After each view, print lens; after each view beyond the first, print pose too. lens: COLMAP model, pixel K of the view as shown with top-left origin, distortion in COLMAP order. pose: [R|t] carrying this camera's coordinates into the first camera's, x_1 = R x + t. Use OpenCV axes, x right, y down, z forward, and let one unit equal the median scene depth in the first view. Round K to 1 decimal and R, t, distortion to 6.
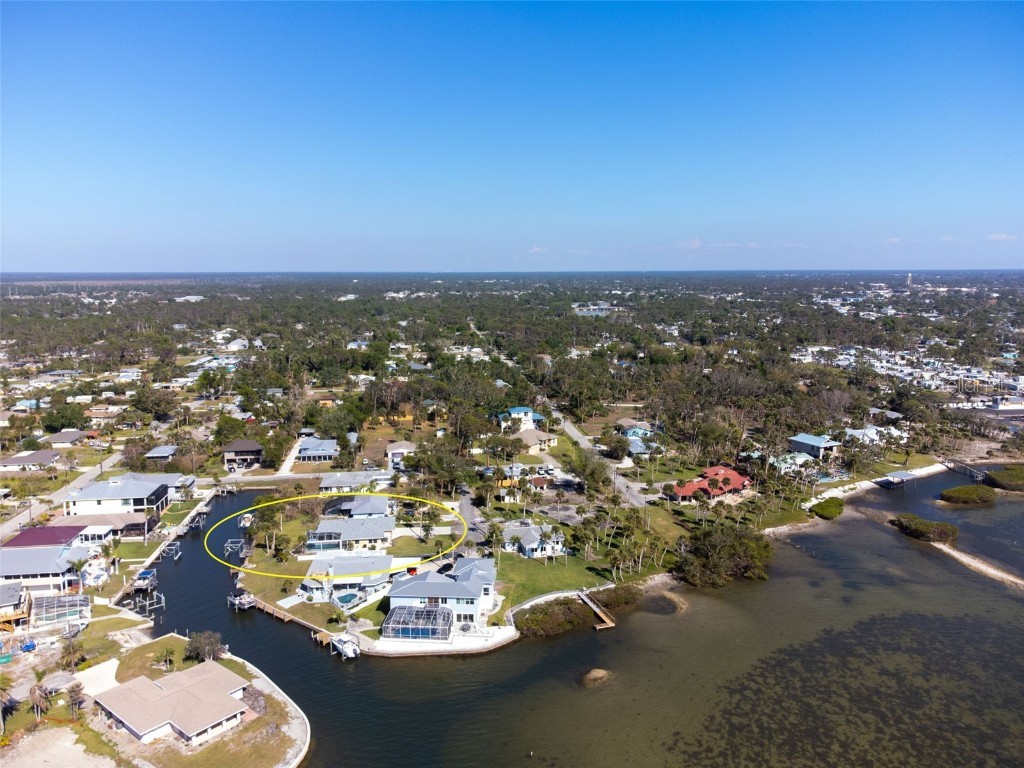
lens RADIAL K [[801.5, 0, 512.0], [0, 801.5, 384.0], [0, 0, 1]] dist [-0.000745, -0.001016]
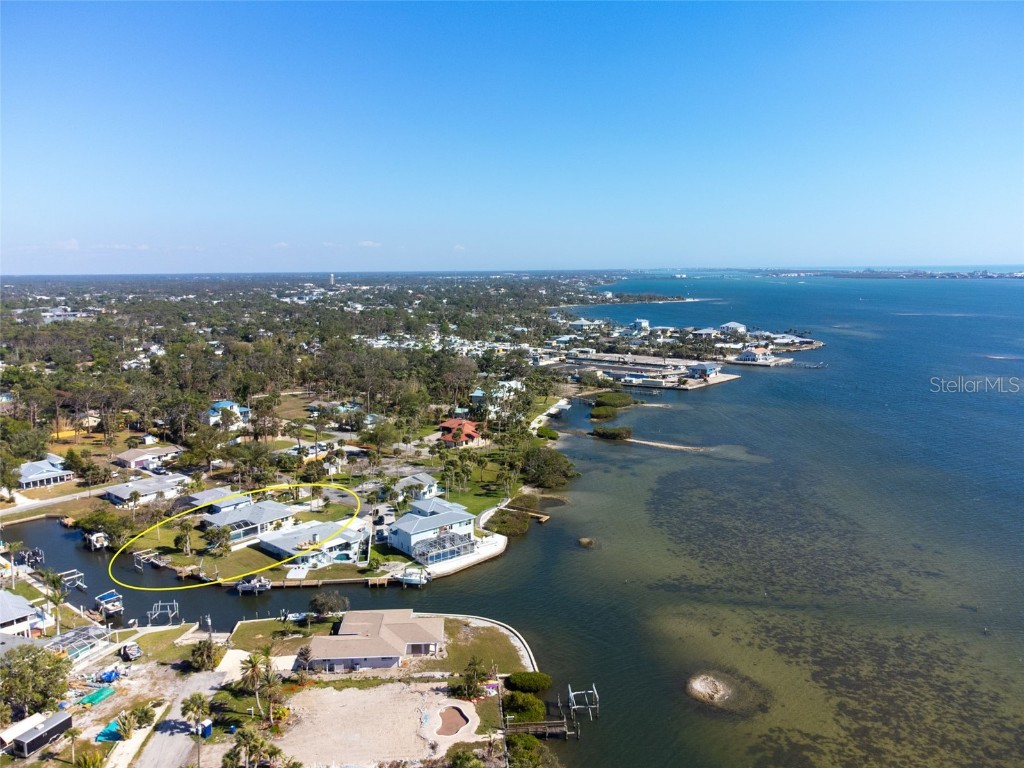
lens RADIAL K [[801.5, 0, 512.0], [0, 801.5, 384.0], [0, 0, 1]] dist [-0.000745, -0.001016]
pose [[0.723810, -0.097829, 0.683029, -0.726392], [0.100535, 0.994287, 0.035873, 0.009471], [-0.682636, 0.042703, 0.729510, 0.005555]]
